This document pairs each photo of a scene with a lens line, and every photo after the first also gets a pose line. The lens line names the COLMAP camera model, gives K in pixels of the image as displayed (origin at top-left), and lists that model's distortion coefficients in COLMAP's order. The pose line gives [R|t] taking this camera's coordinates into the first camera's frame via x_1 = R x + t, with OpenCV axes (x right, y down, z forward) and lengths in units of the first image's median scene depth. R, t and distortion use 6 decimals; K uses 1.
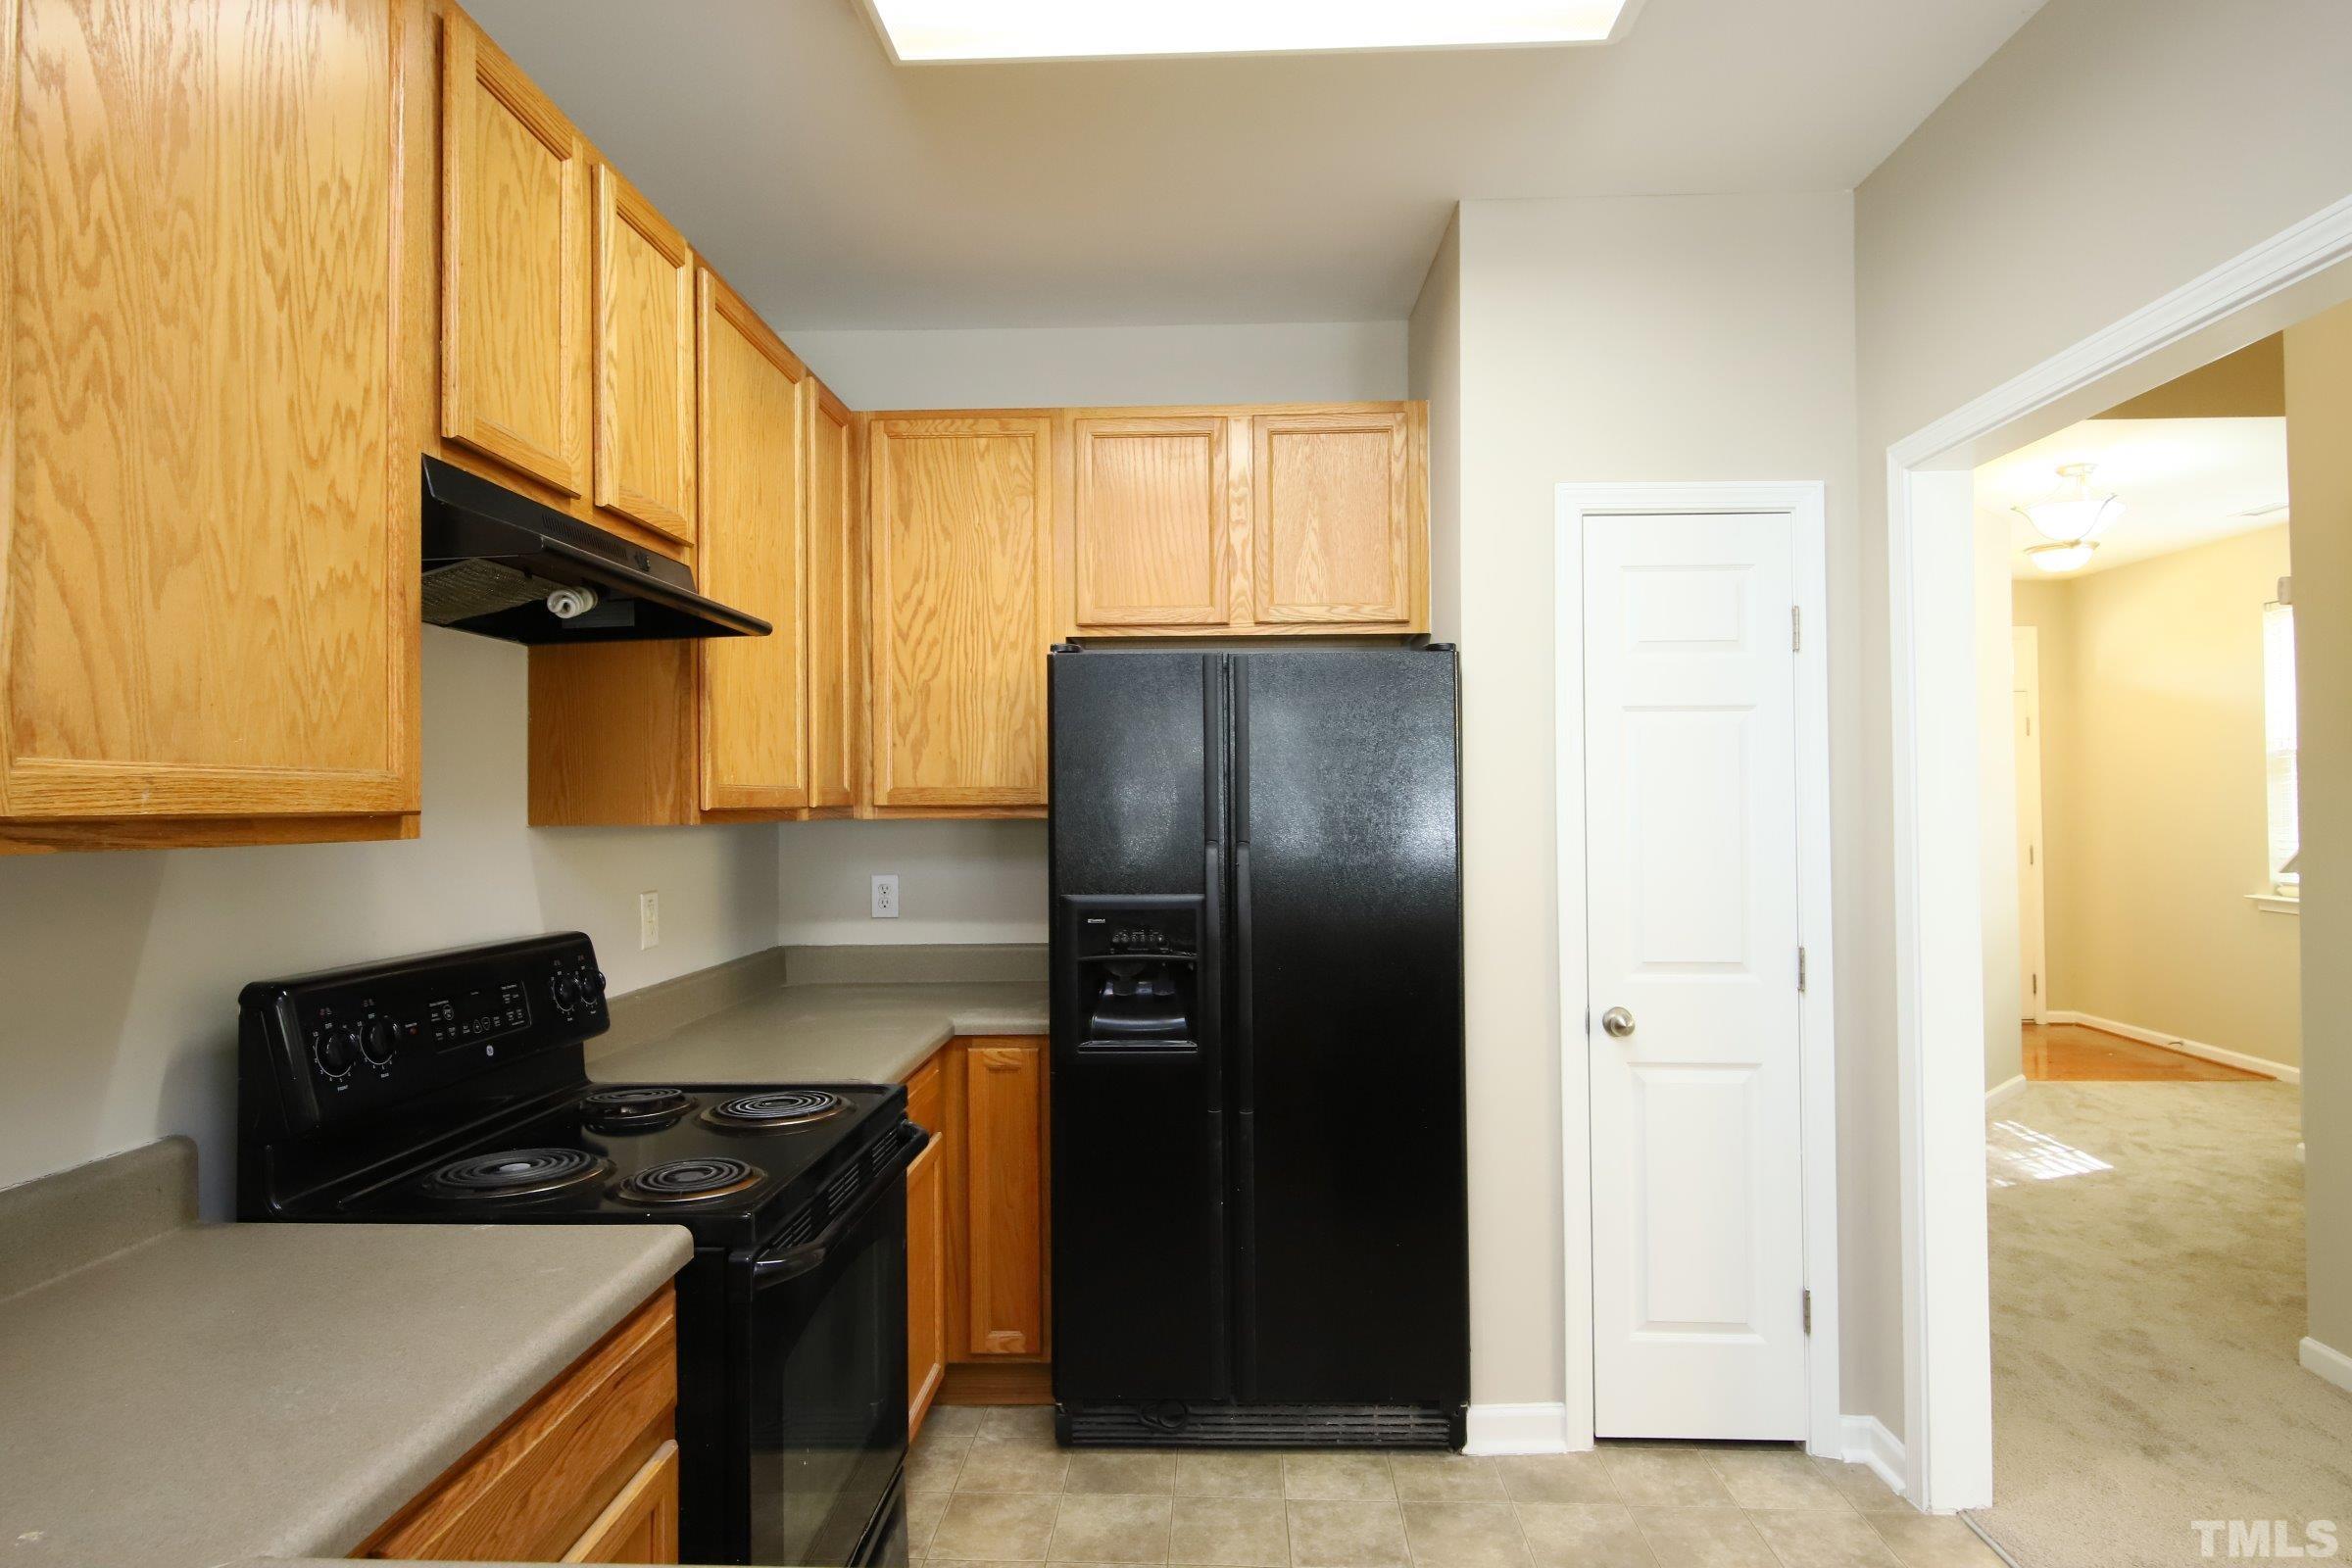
lens RADIAL K [[1269.9, 0, 1176.0], [0, 1269.9, 784.0], [0, 0, 1]] dist [0.000465, 0.000511]
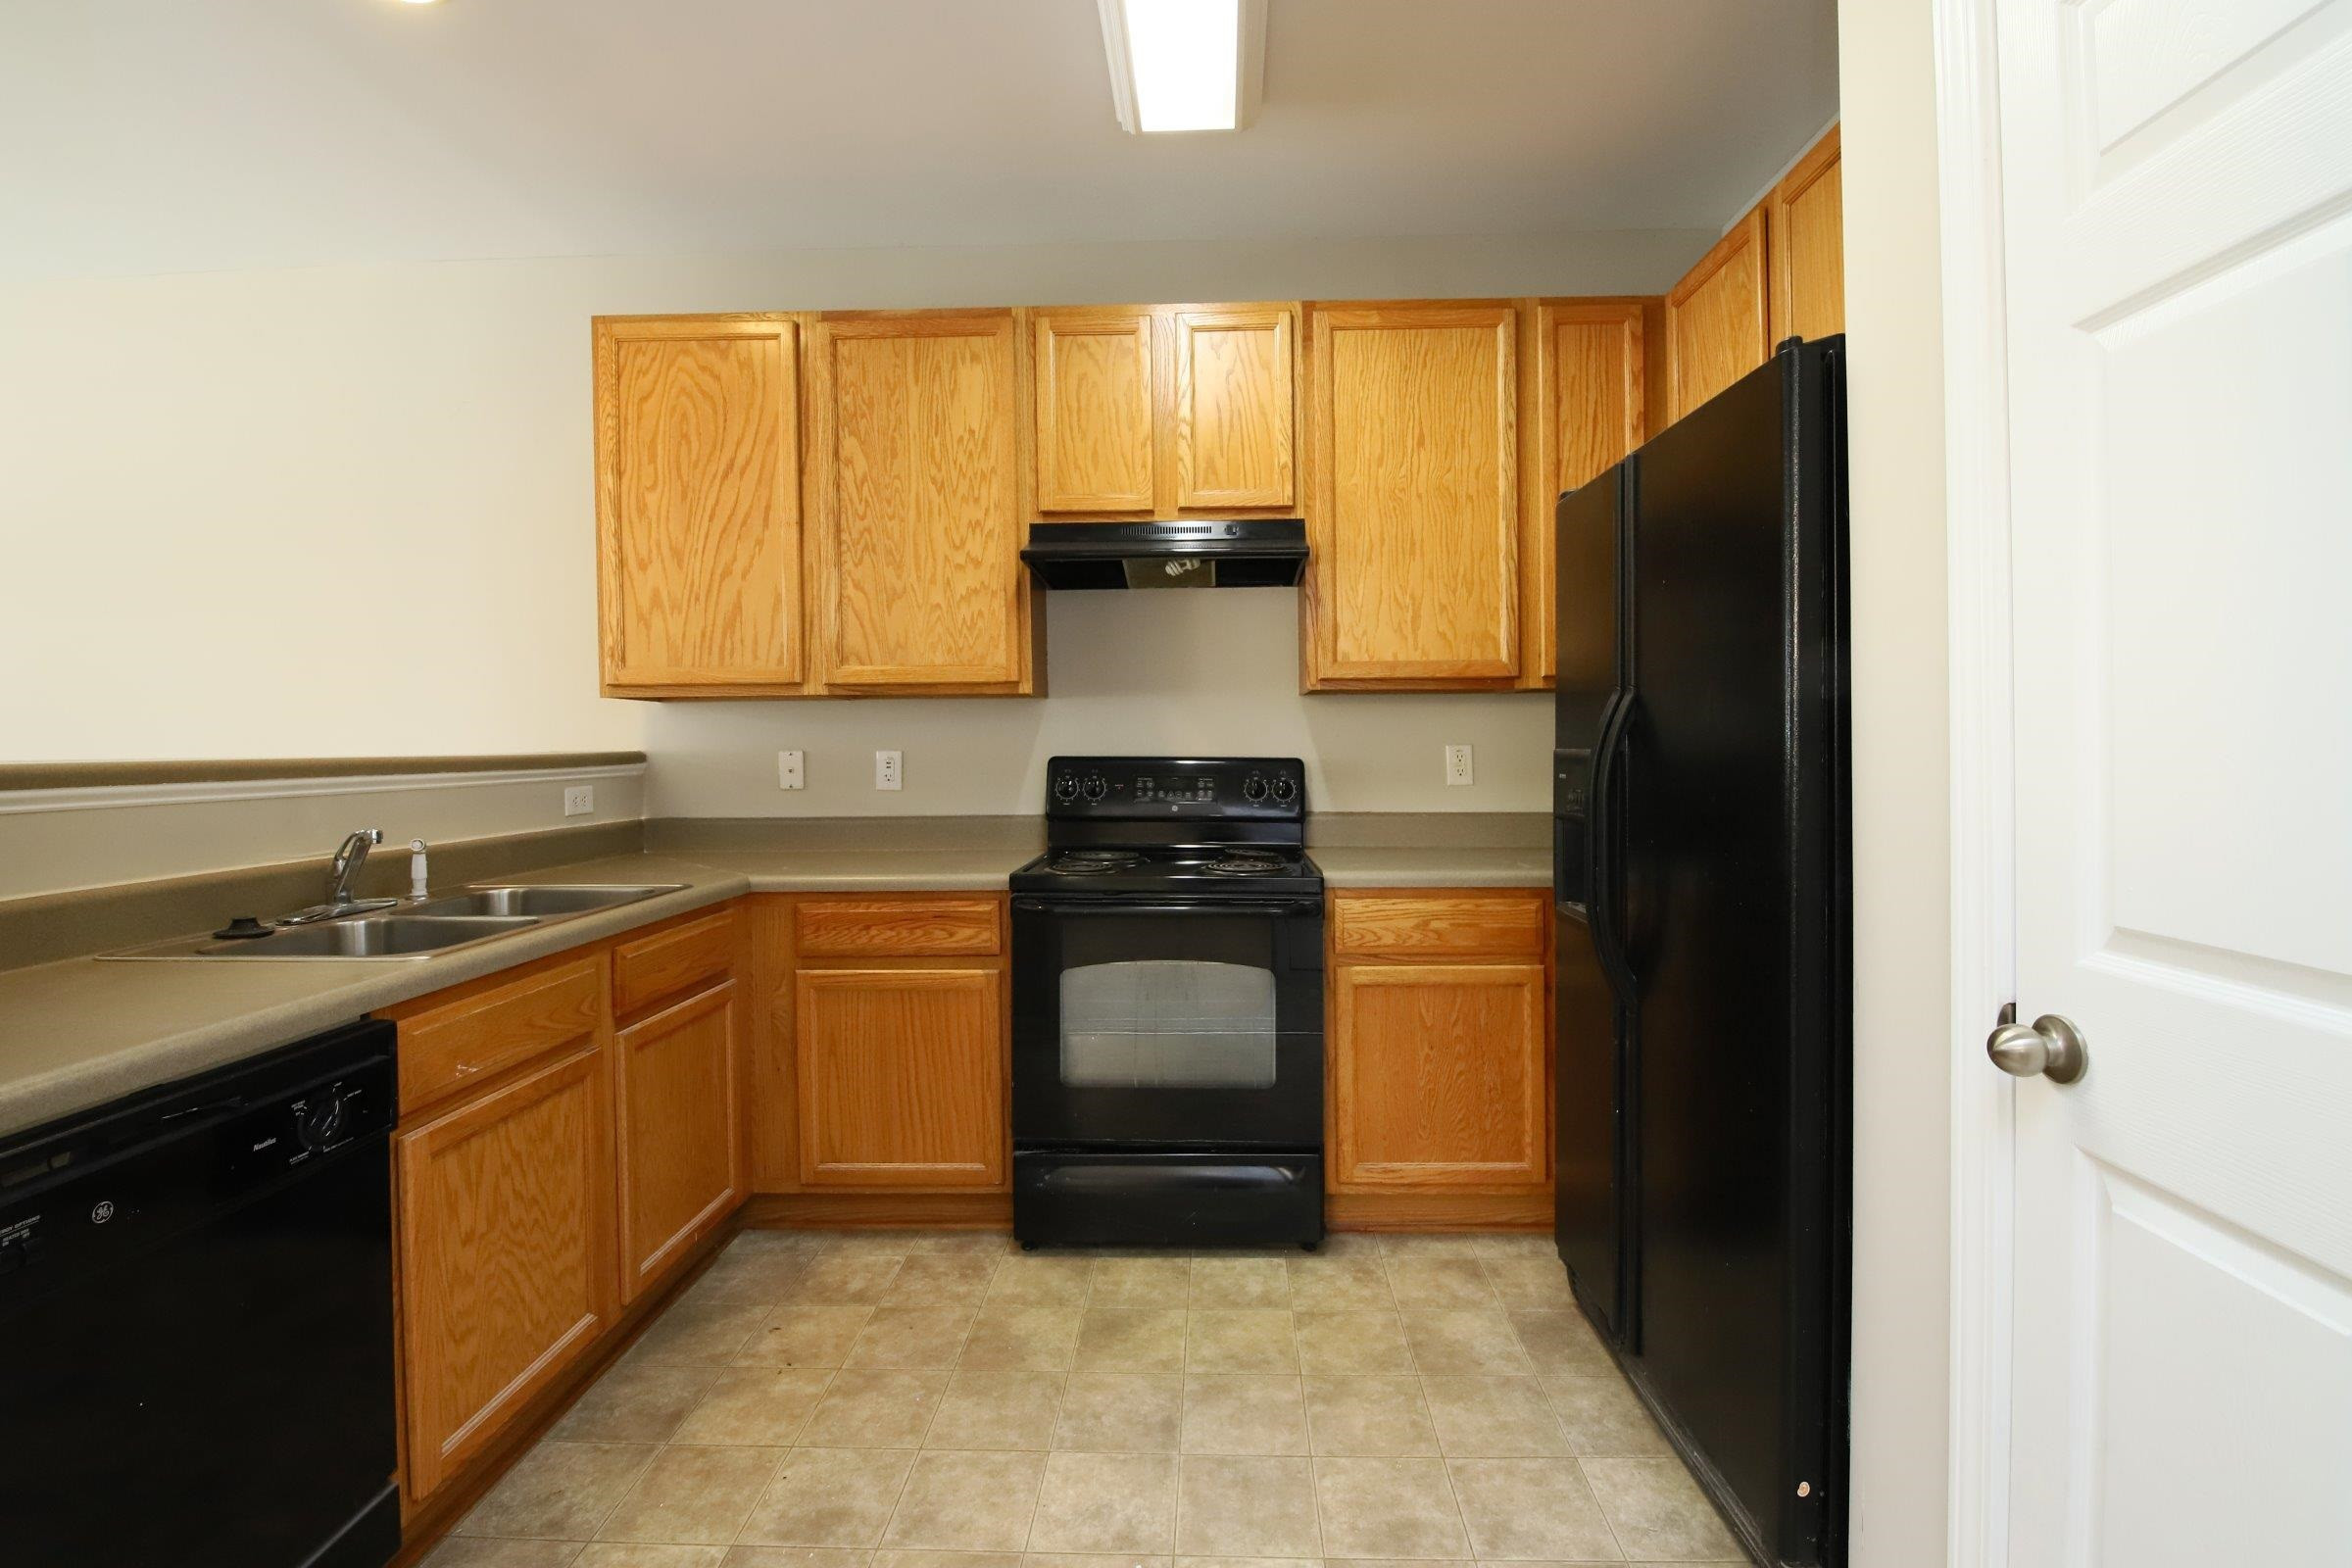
lens RADIAL K [[1018.8, 0, 1181.0], [0, 1018.8, 769.1], [0, 0, 1]] dist [0.000133, -0.000159]
pose [[0.018815, 0.032102, -0.999307, 0.727828], [0.021327, 0.999244, 0.032502, 0.072892], [0.999595, -0.021924, 0.018116, 0.713778]]
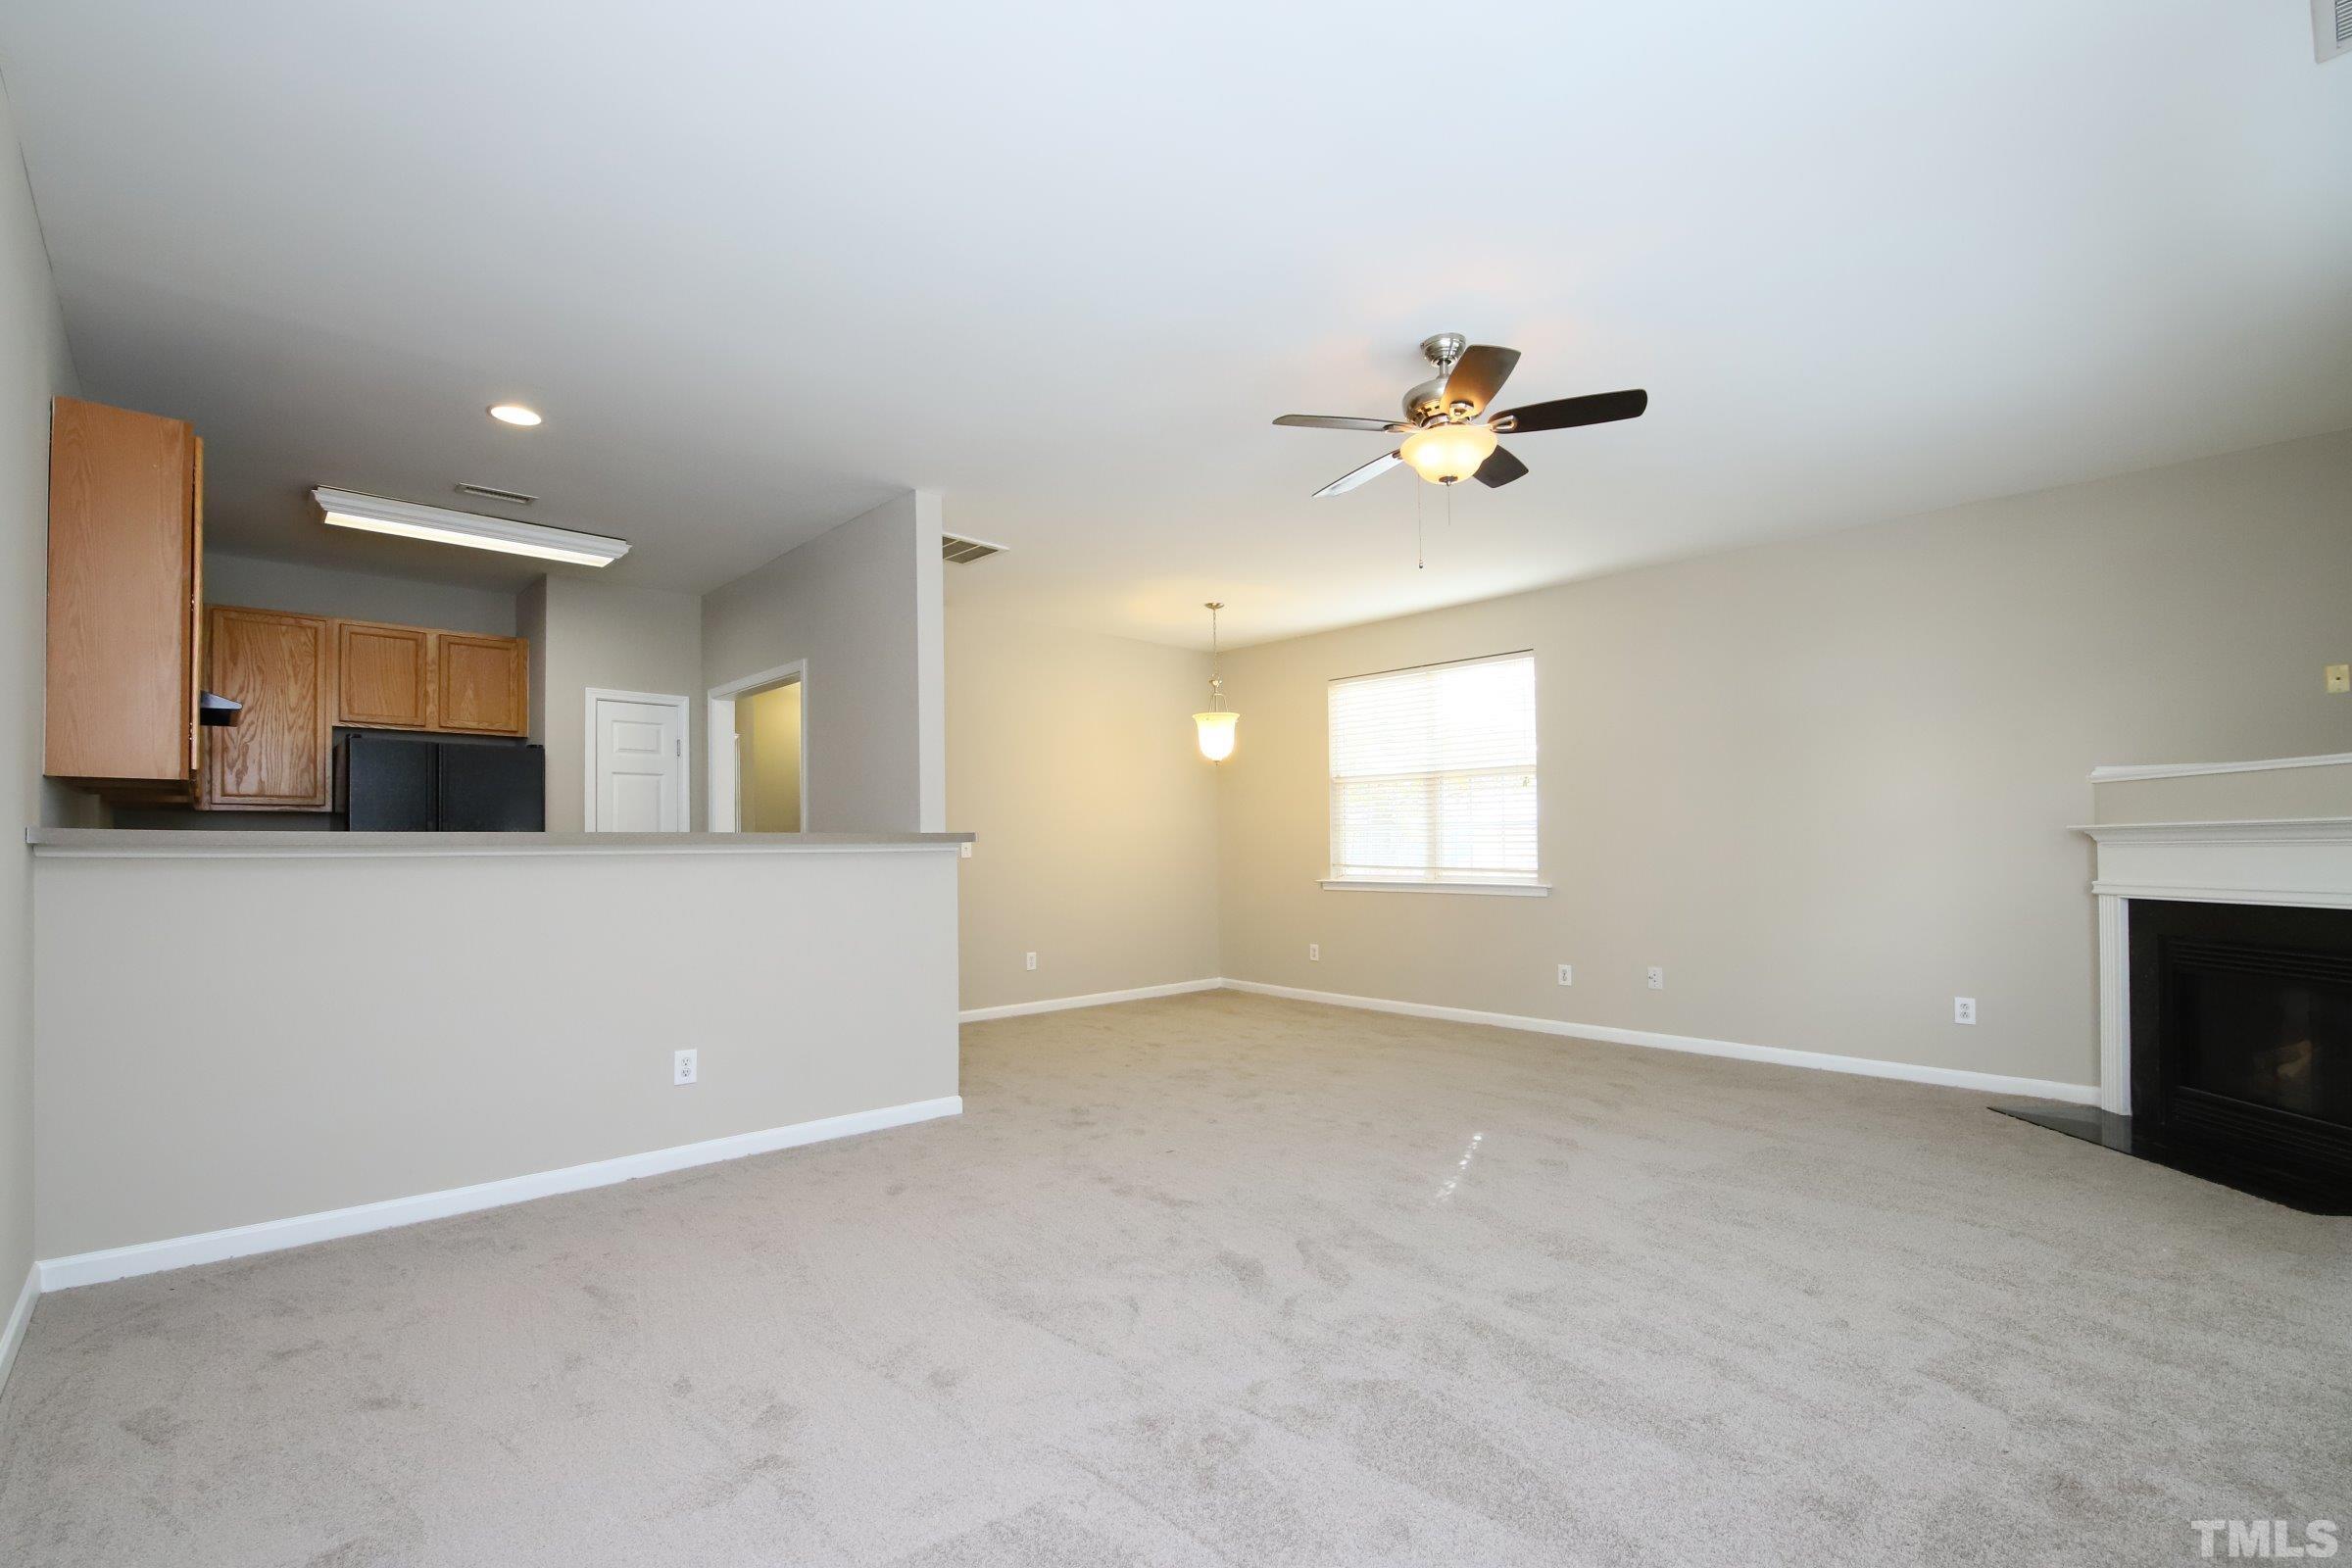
lens RADIAL K [[1056.3, 0, 1159.9], [0, 1056.3, 822.3], [0, 0, 1]] dist [-0.000654, -0.000257]
pose [[0.710665, 0.017227, 0.703319, -0.399700], [-0.006020, 0.999812, -0.018406, 0.080431], [-0.703504, 0.008846, 0.710636, -1.422545]]
